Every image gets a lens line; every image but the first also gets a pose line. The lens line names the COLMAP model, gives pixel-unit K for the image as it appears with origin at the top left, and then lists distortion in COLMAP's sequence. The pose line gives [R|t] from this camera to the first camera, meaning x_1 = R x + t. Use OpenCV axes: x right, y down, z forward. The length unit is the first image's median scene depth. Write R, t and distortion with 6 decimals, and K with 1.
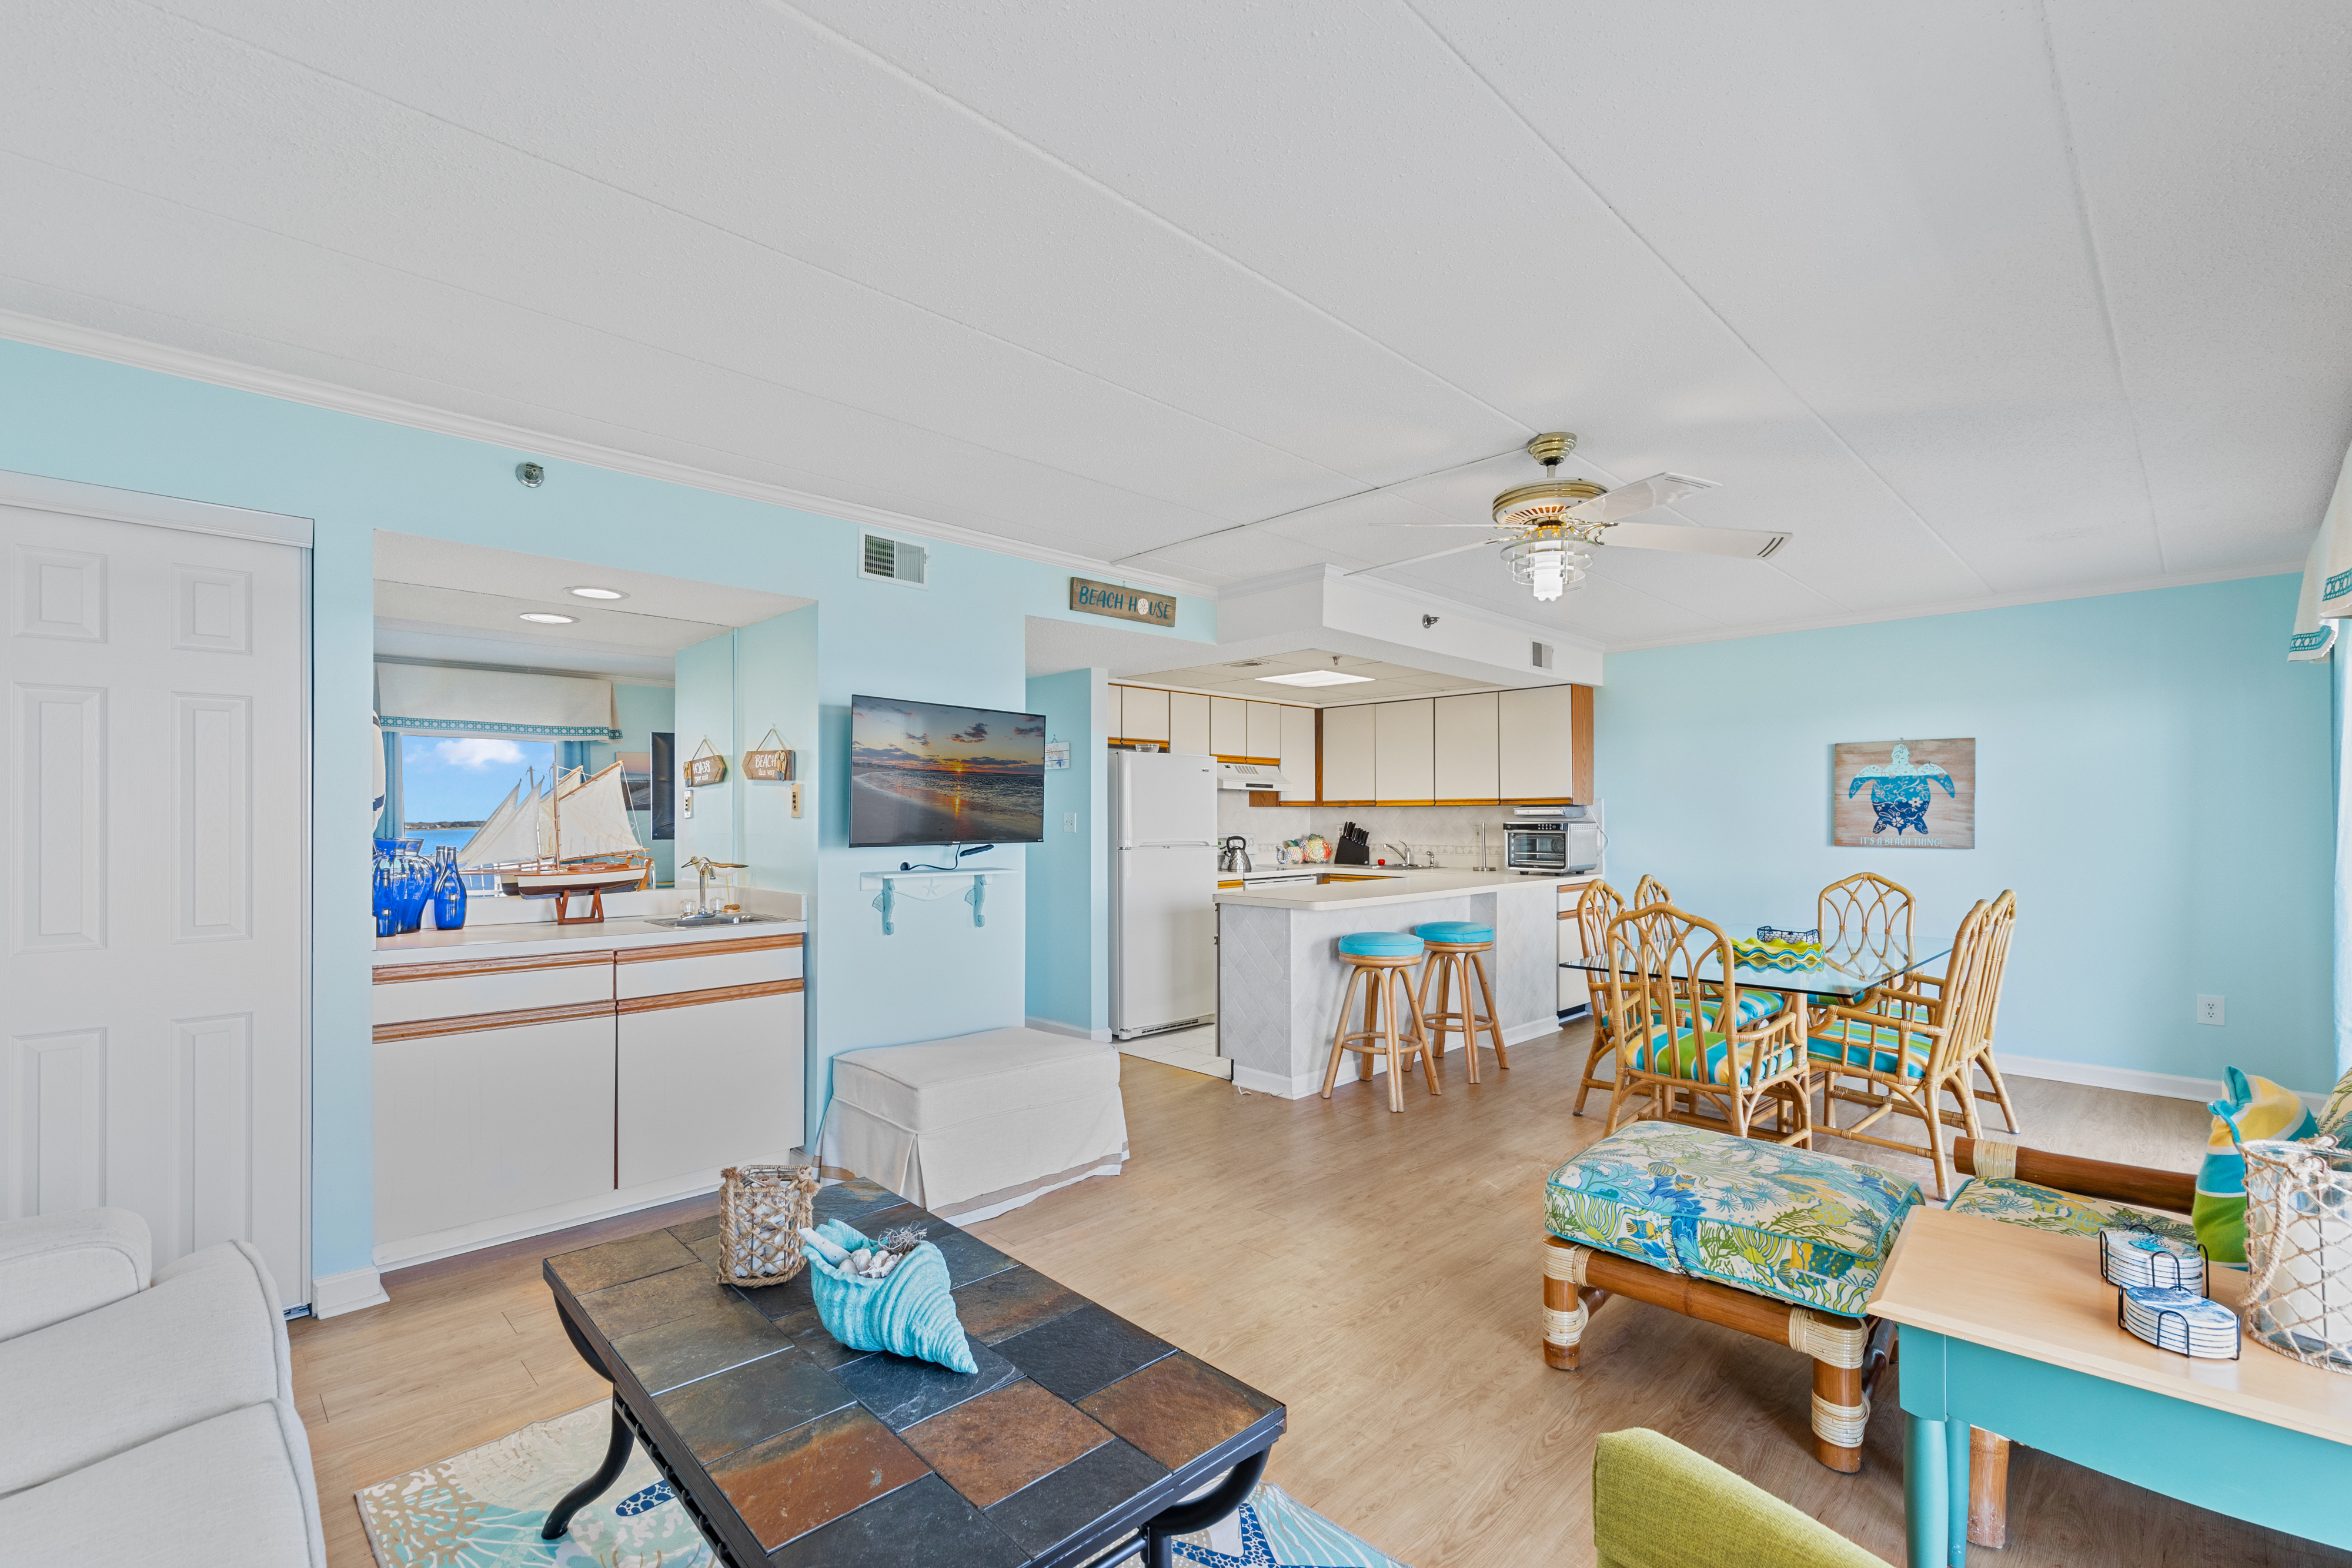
lens RADIAL K [[1010.1, 0, 1169.9], [0, 1010.1, 813.8], [0, 0, 1]] dist [0.000498, 0.000107]
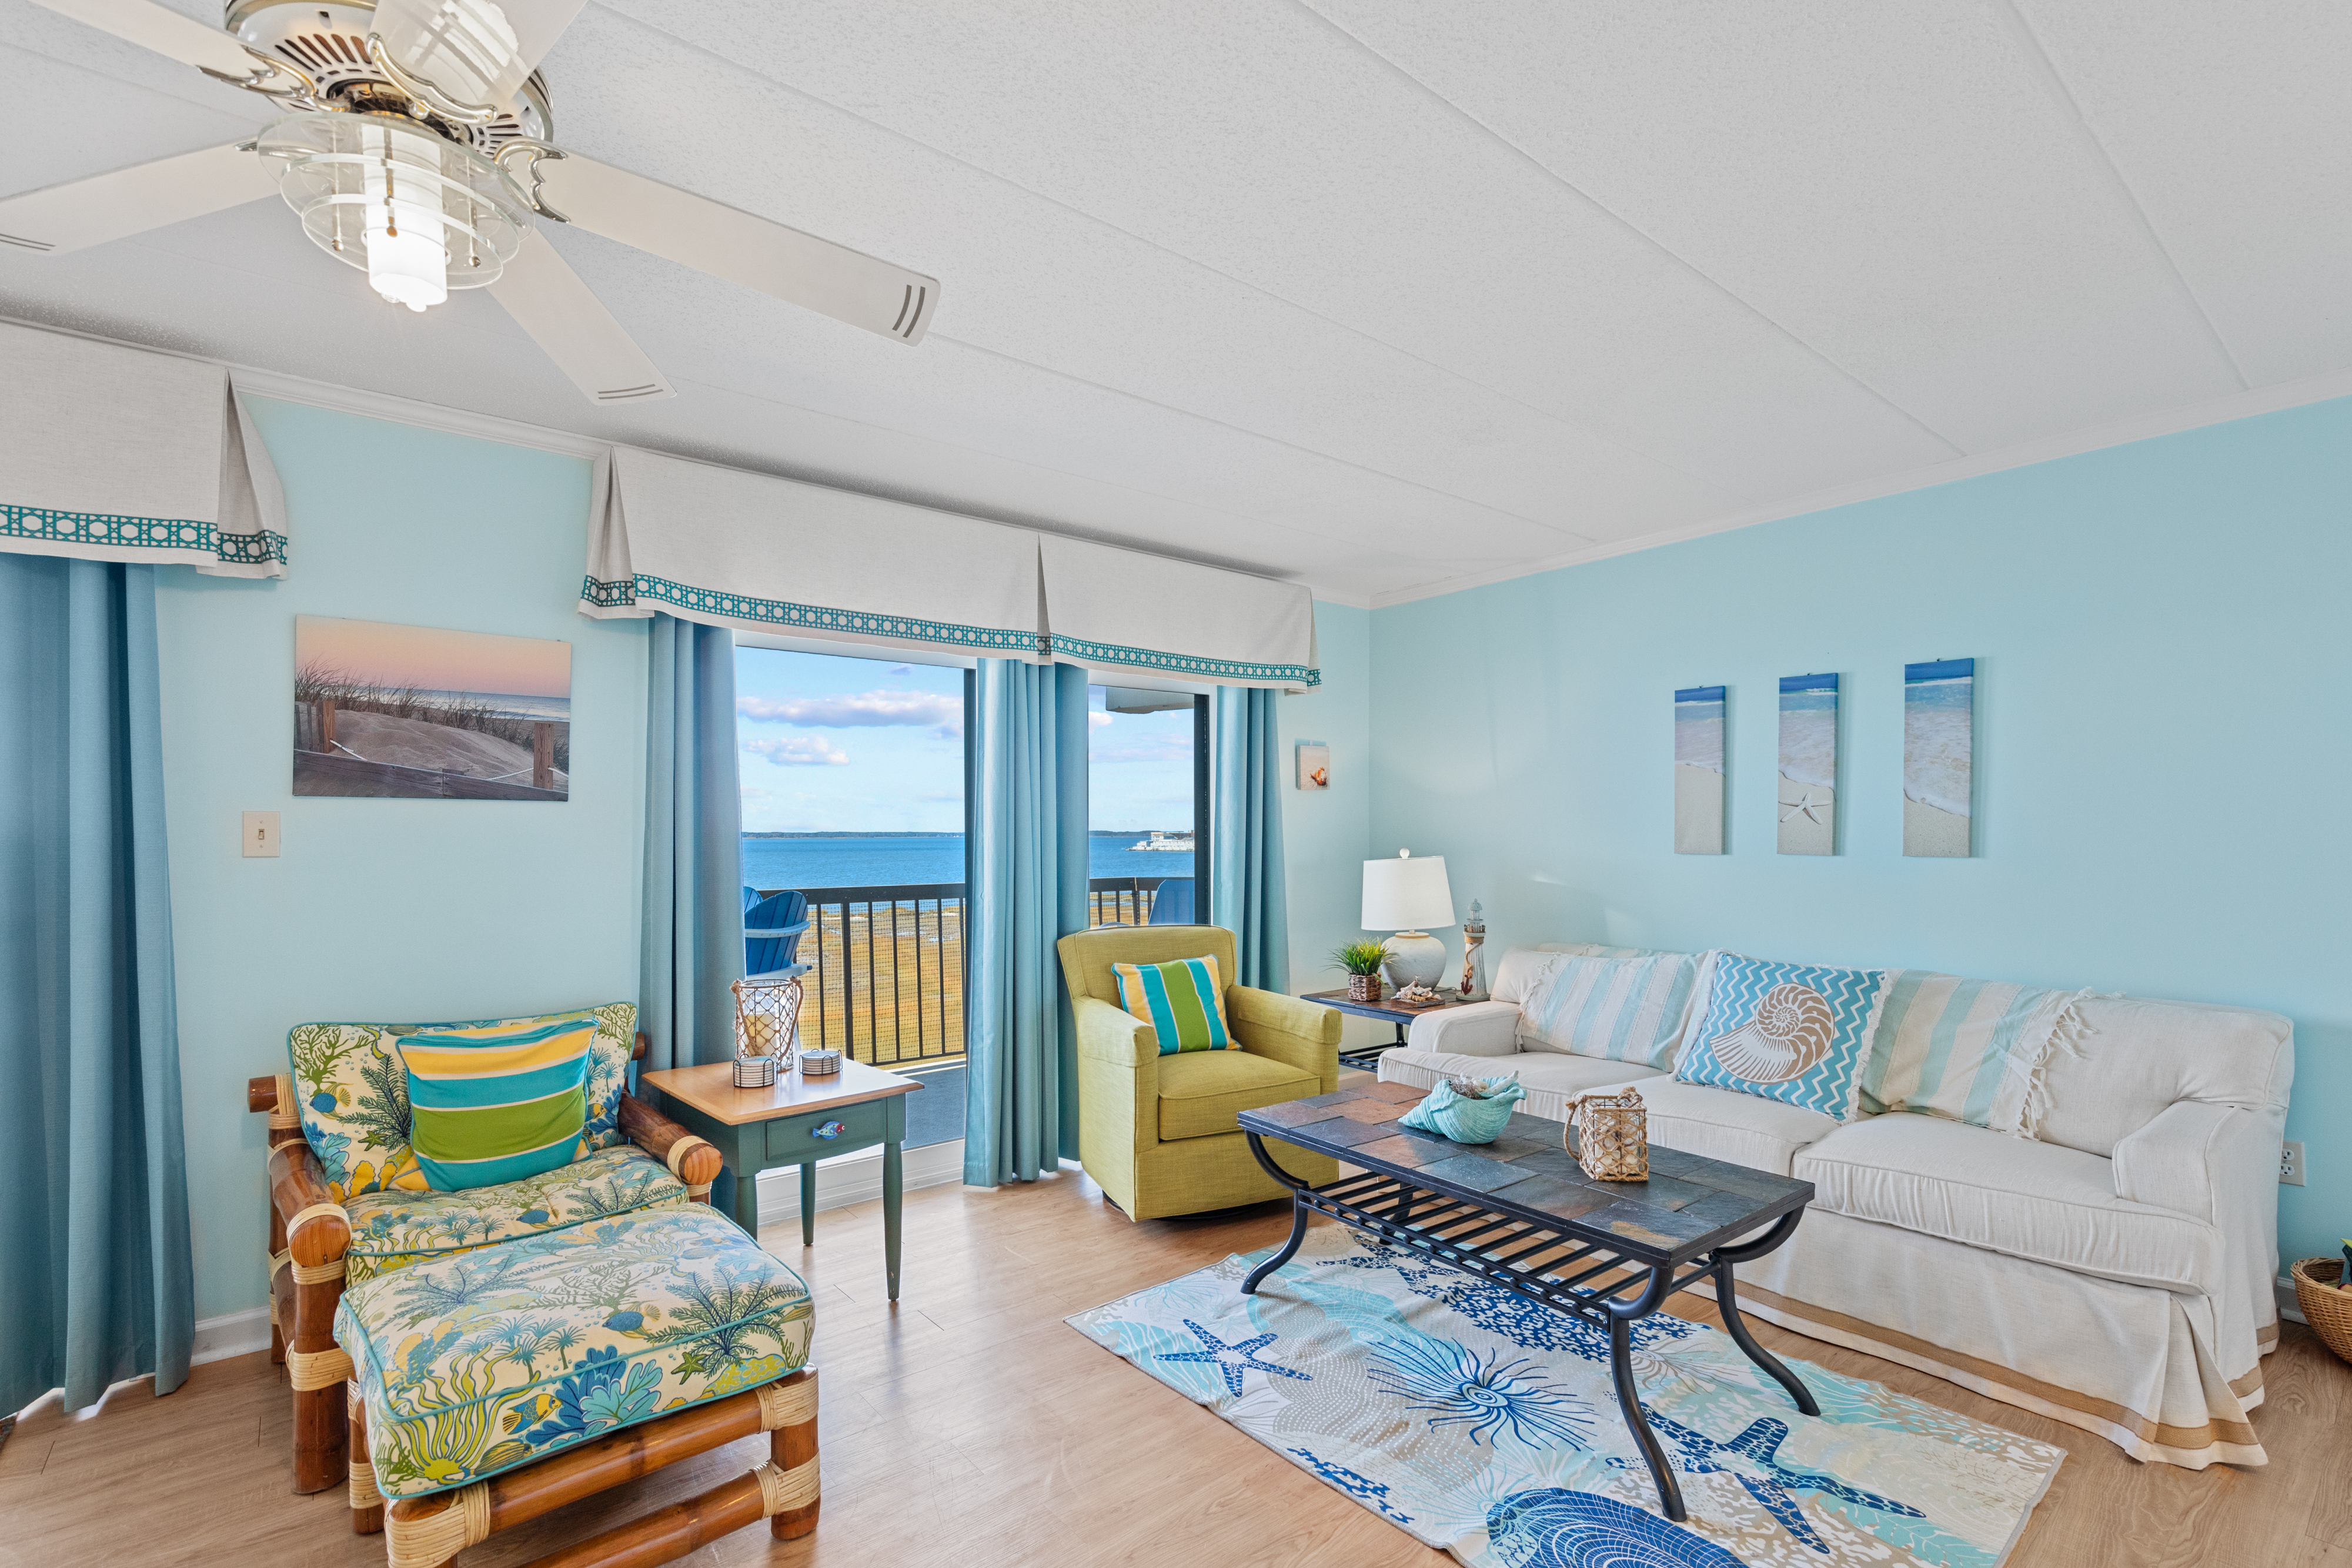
lens RADIAL K [[1080.9, 0, 1184.1], [0, 1080.9, 842.6], [0, 0, 1]] dist [0.003219, 0.000398]
pose [[-0.996130, 0.002522, 0.087861, 0.006538], [0.003058, 0.999977, 0.005972, 0.005631], [-0.087844, 0.006218, -0.996115, 0.728967]]
